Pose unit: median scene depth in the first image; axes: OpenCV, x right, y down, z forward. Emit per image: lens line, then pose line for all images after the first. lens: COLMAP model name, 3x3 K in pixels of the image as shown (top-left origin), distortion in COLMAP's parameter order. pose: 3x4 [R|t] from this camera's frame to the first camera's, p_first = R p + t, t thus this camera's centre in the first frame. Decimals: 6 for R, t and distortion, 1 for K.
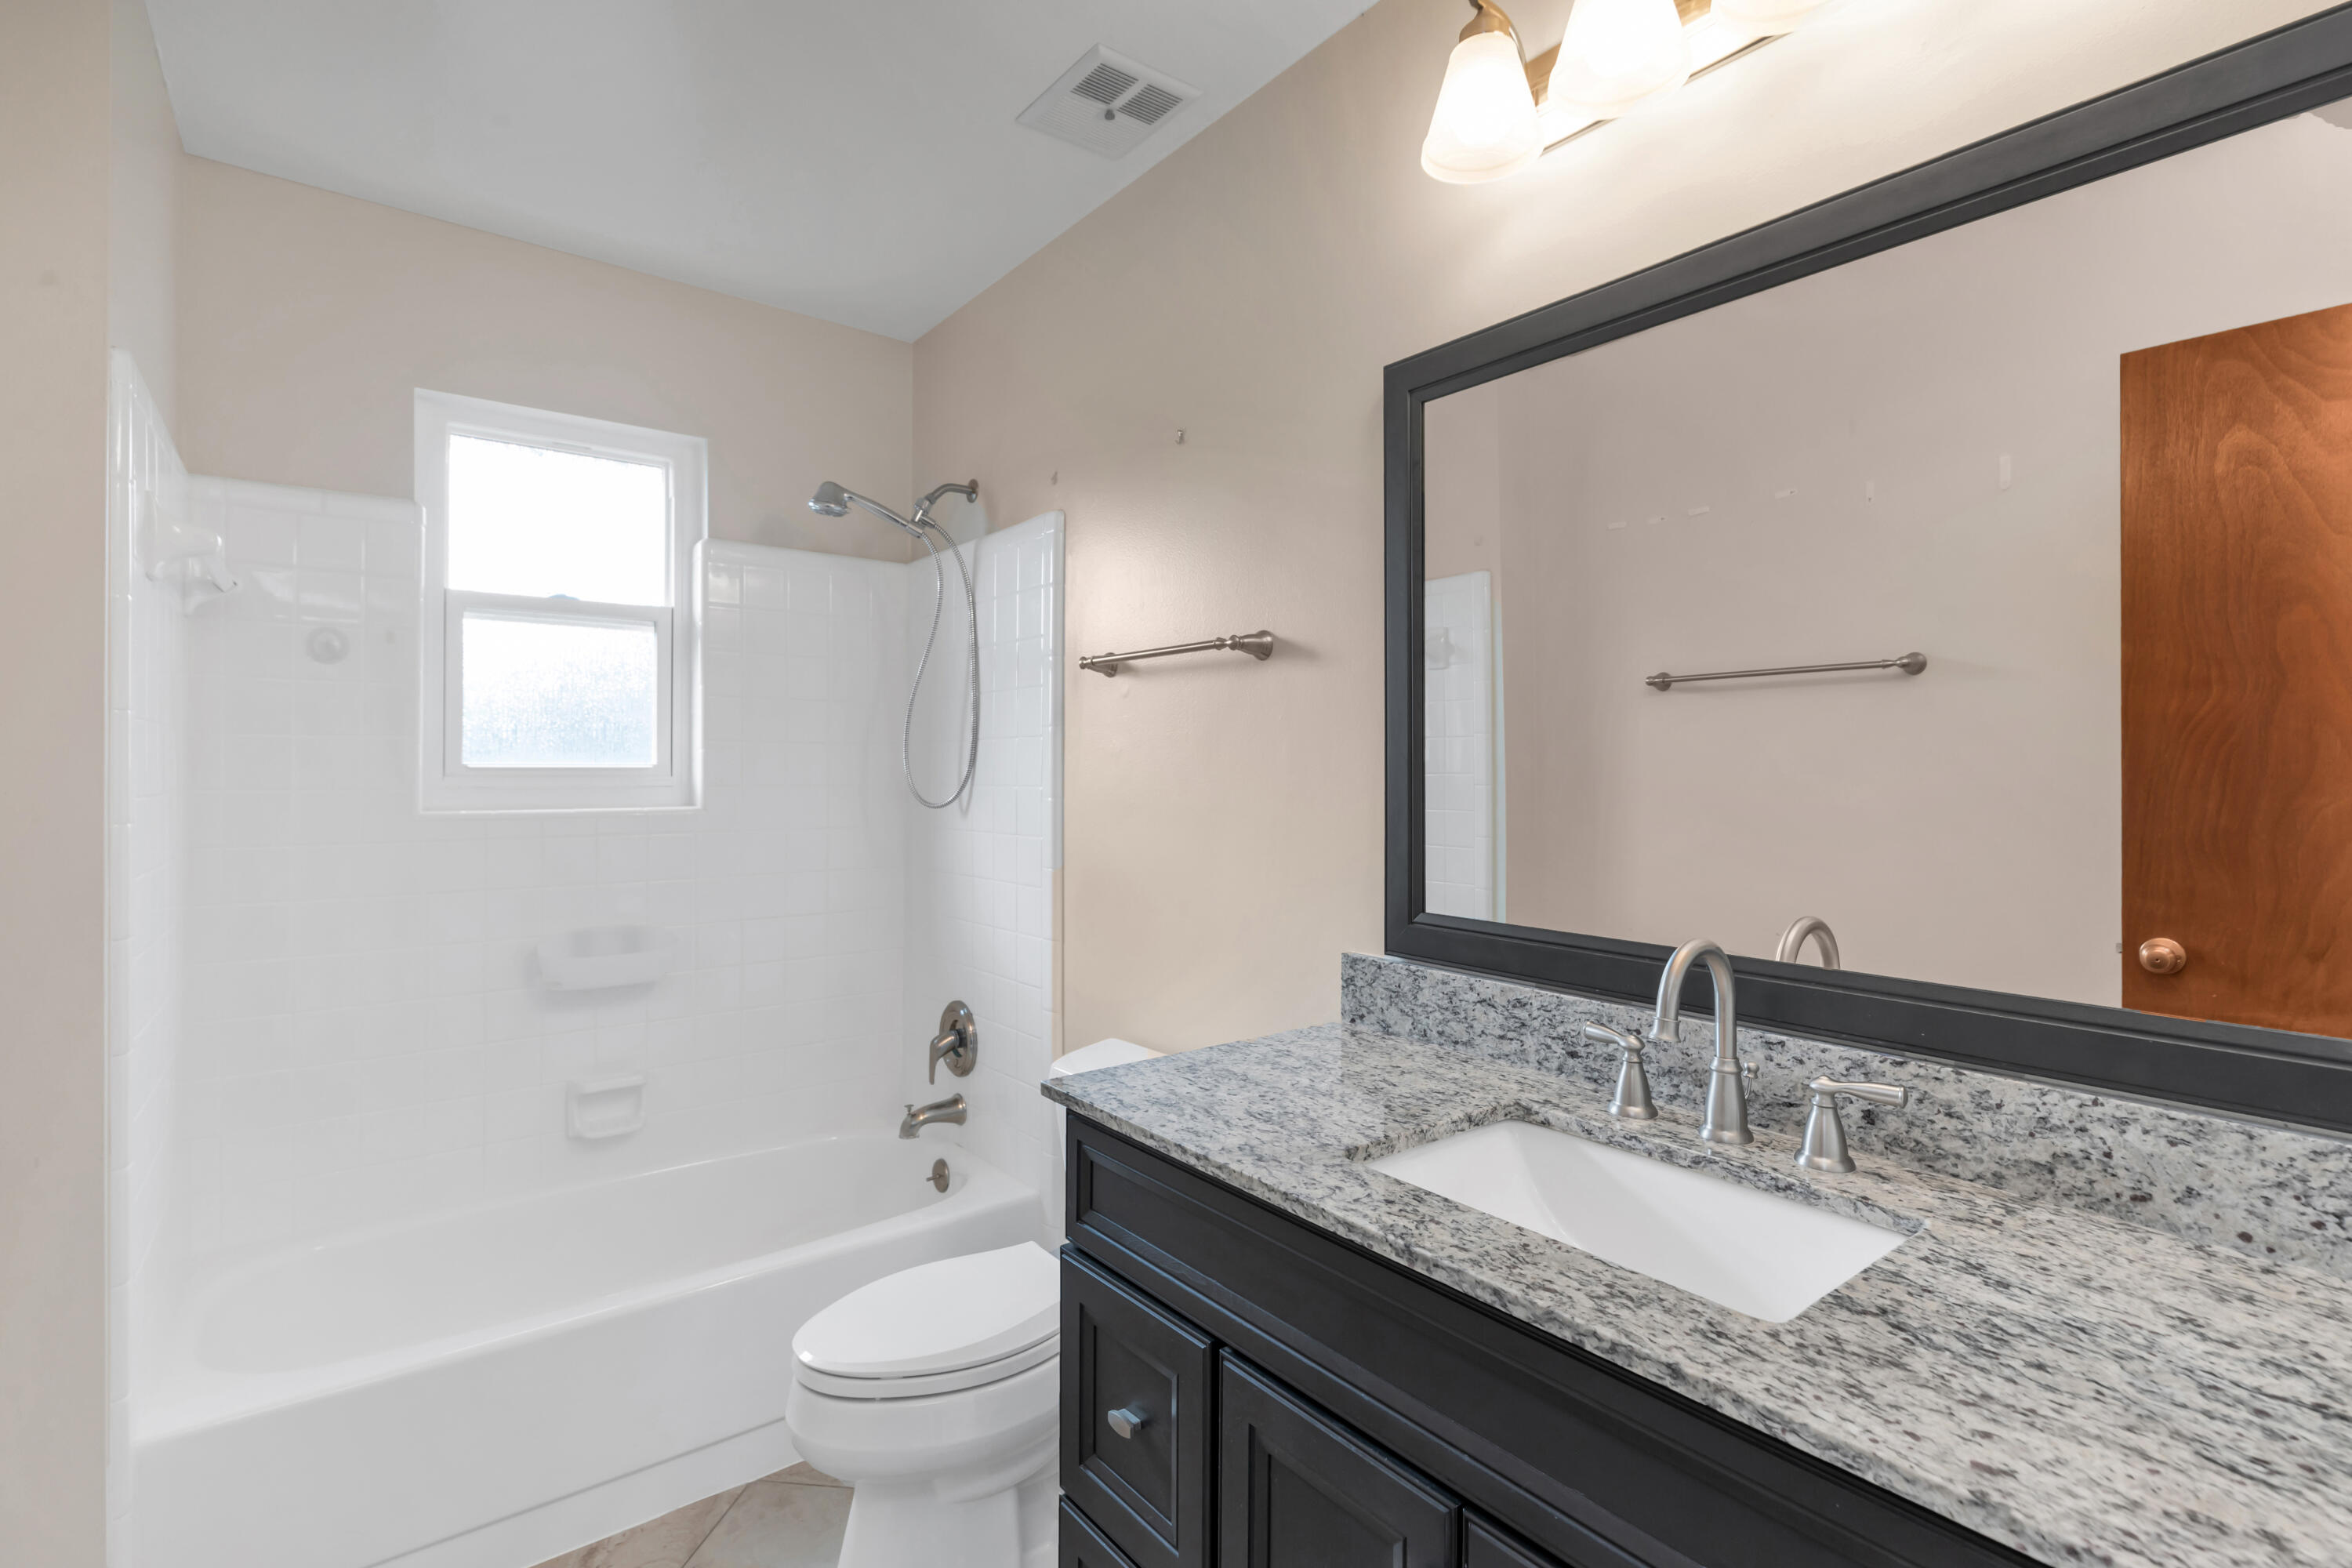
lens RADIAL K [[1105.8, 0, 1180.1], [0, 1105.8, 770.3], [0, 0, 1]] dist [0.001712, -0.000231]
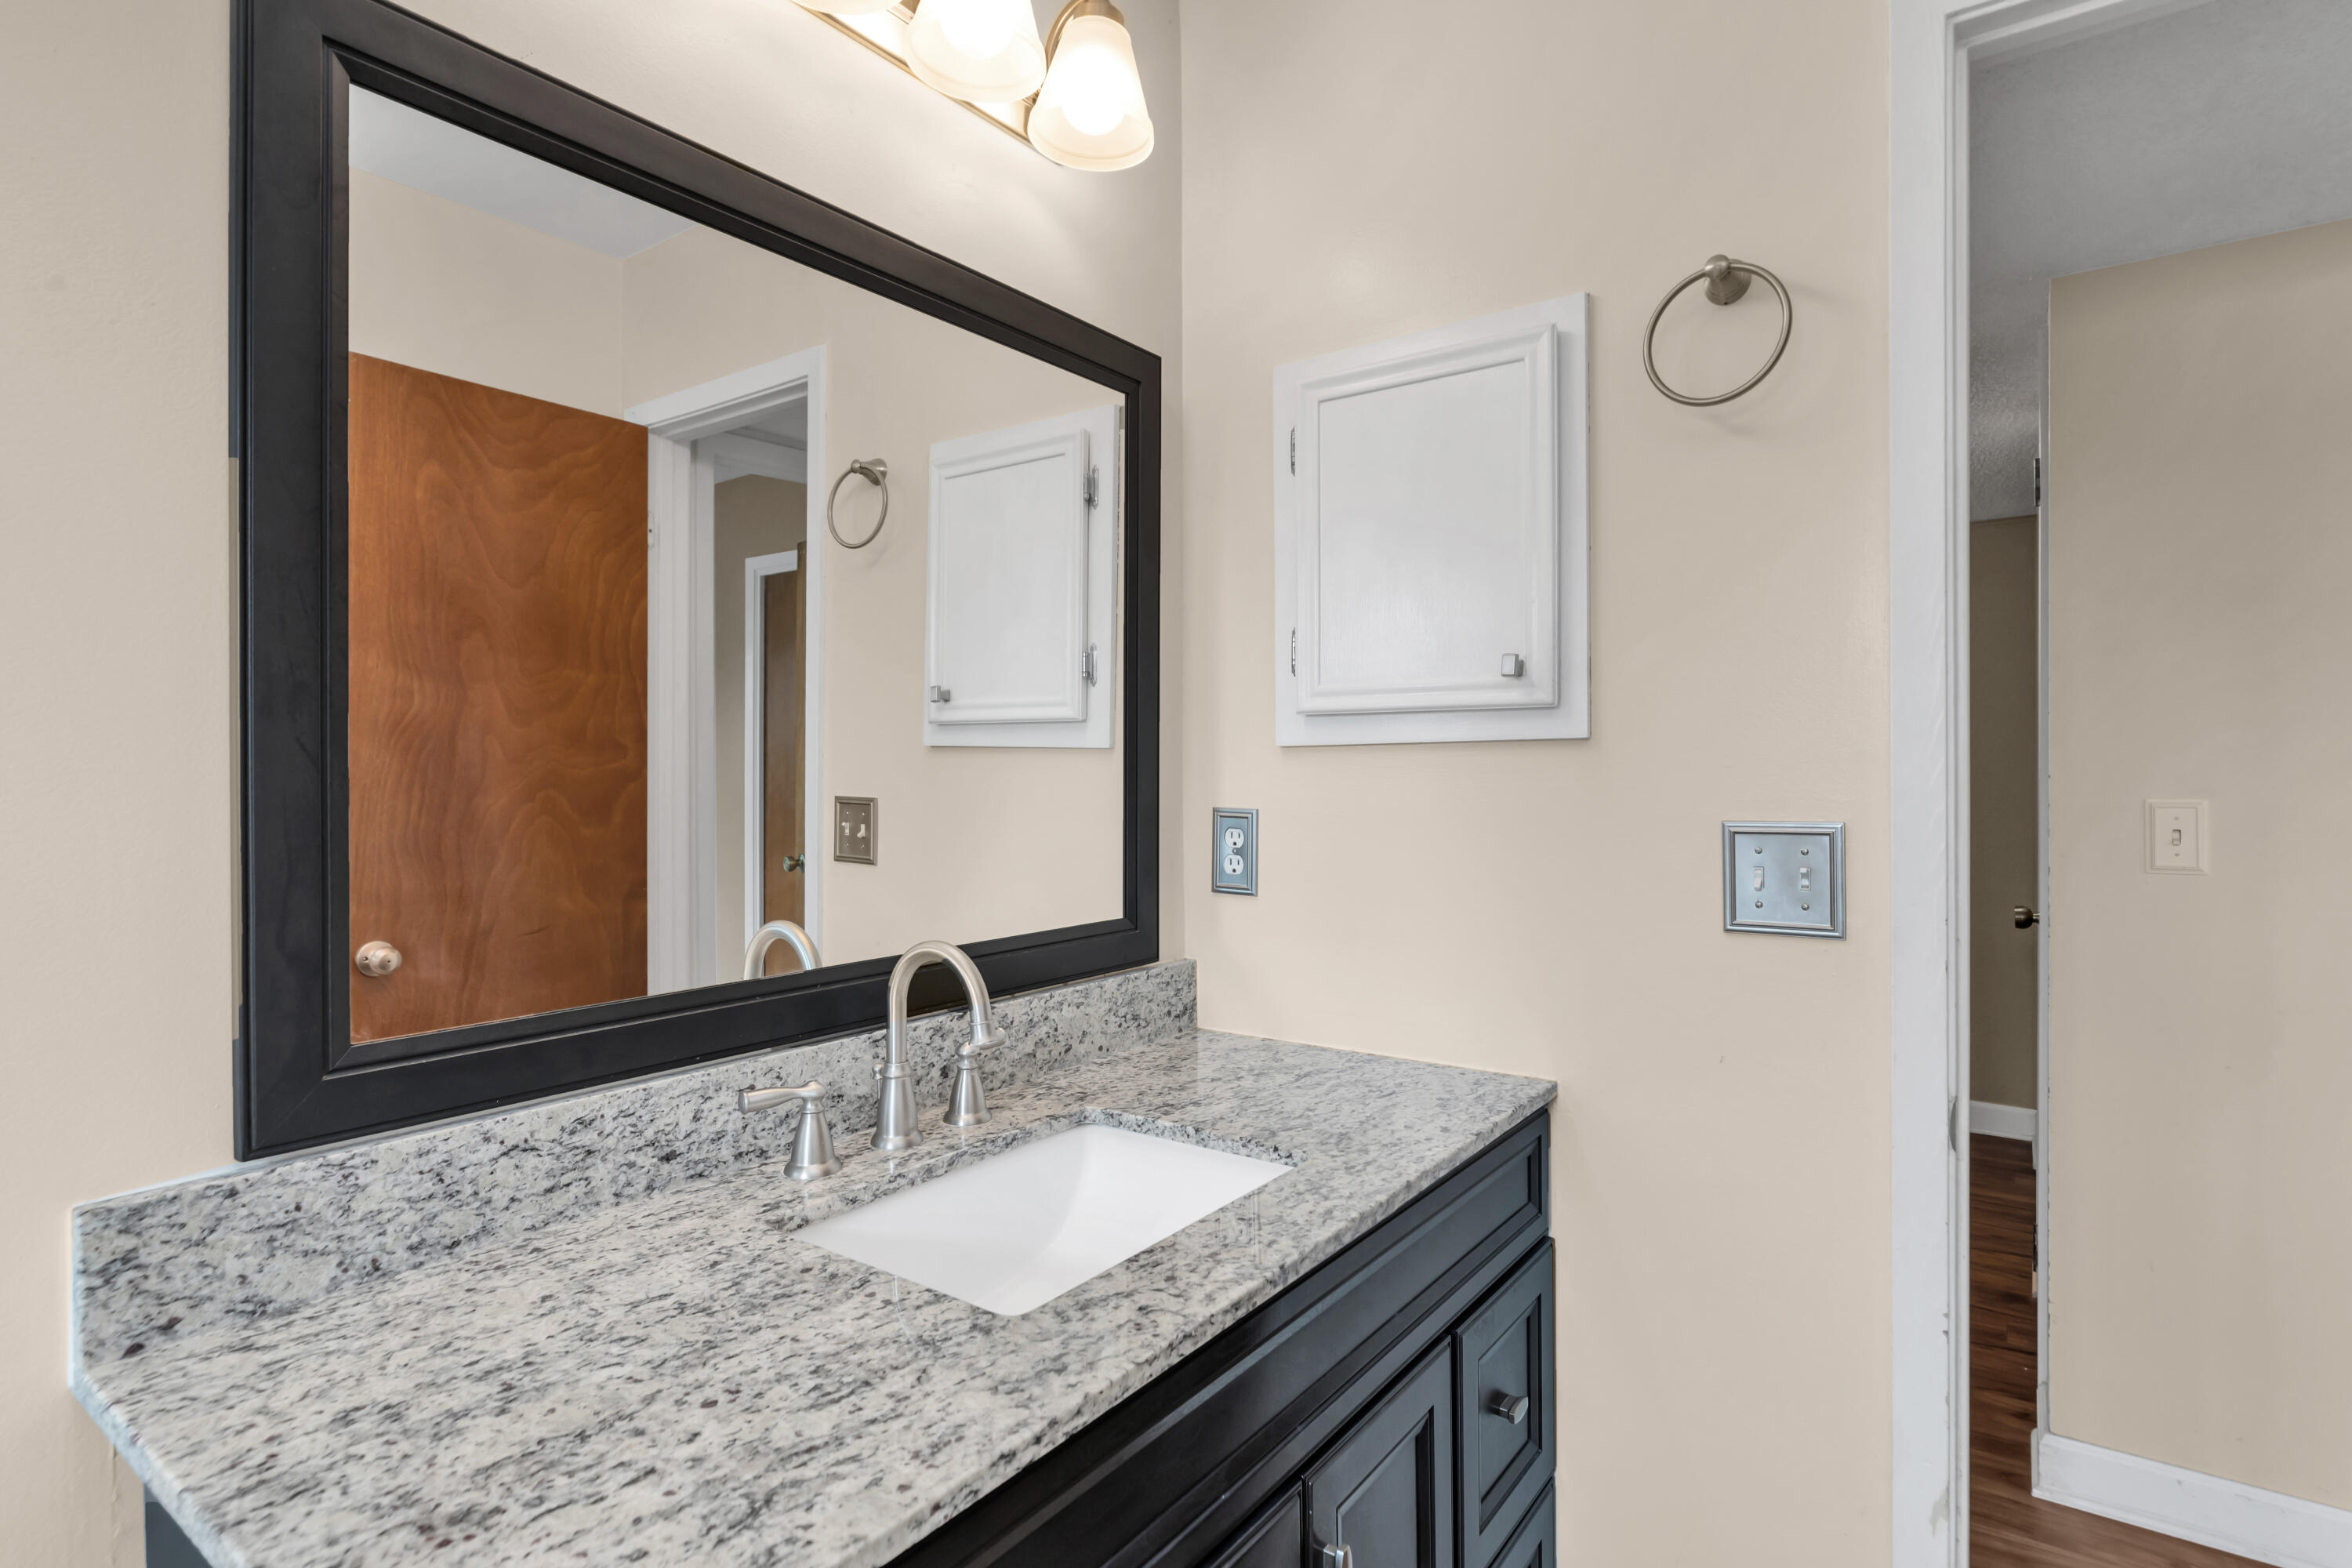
lens RADIAL K [[1105.8, 0, 1180.1], [0, 1105.8, 770.3], [0, 0, 1]] dist [0.001712, -0.000231]
pose [[-0.249621, -0.000373, 0.968344, -0.510236], [0.009200, 0.999954, 0.002756, -0.001447], [-0.968300, 0.009596, -0.249606, 0.966623]]
